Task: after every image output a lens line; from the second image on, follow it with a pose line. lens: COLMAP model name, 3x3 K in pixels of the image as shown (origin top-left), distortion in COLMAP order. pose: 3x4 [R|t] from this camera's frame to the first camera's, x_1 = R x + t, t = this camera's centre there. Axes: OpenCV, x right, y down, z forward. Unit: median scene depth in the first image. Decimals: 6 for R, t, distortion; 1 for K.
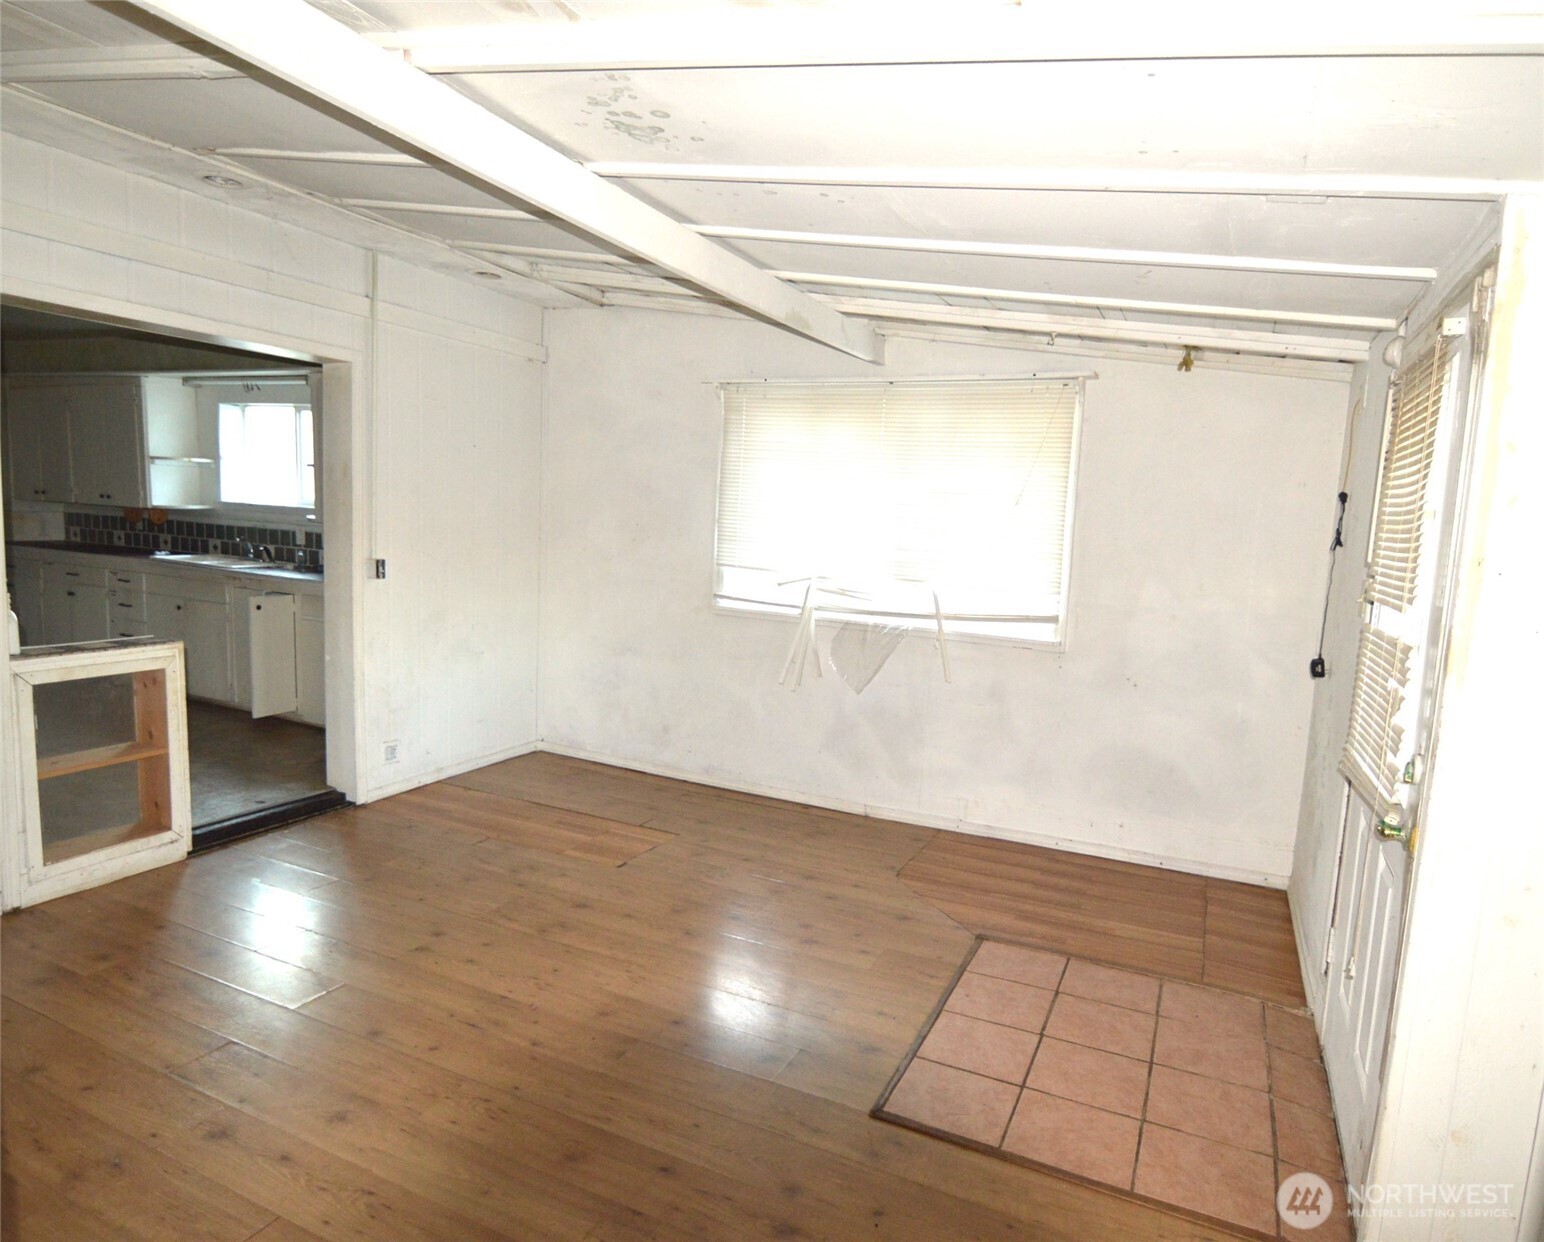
lens RADIAL K [[978.9, 0, 762.1], [0, 978.9, 634.5], [0, 0, 1]] dist [-0.007806, -0.003616]
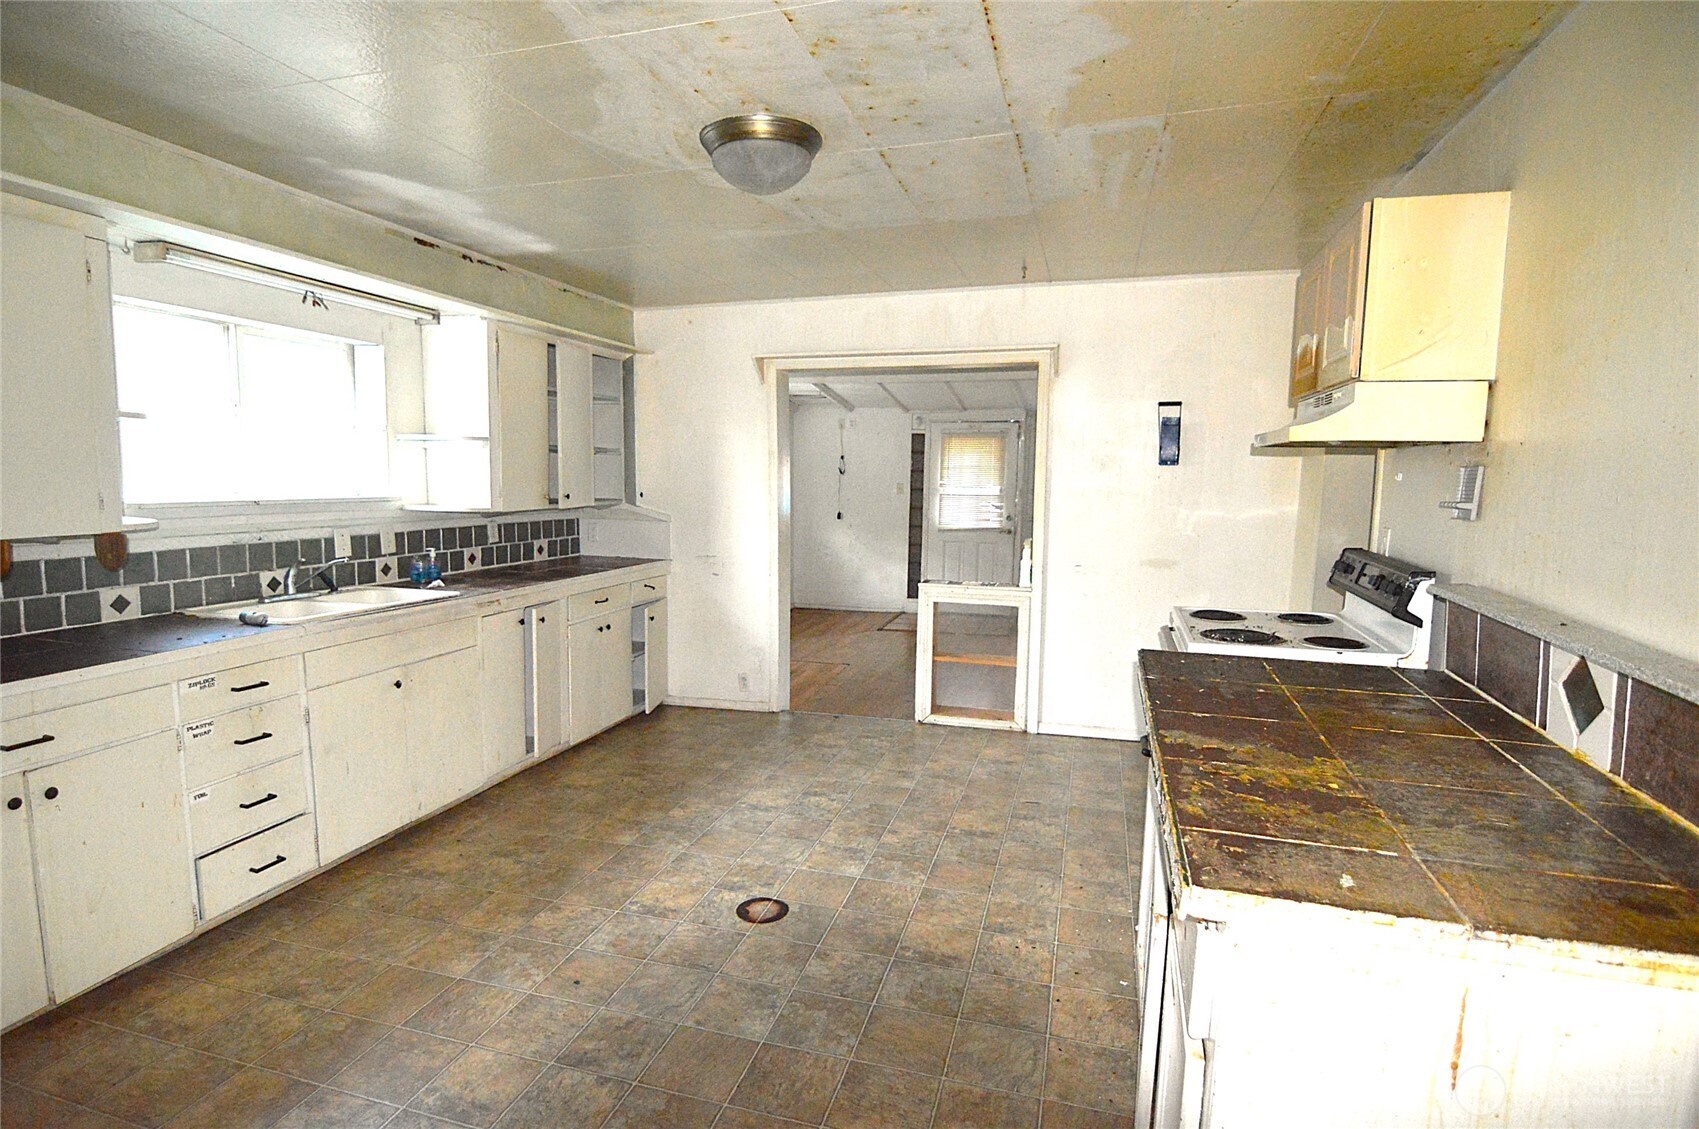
lens RADIAL K [[861.9, 0, 841.4], [0, 861.9, 571.6], [0, 0, 1]] dist [-0.001422, -0.011806]
pose [[-0.166461, -0.165045, 0.972137, -1.376066], [0.106225, 0.977153, 0.184086, -0.194346], [-0.980310, 0.133908, -0.145126, 0.983331]]
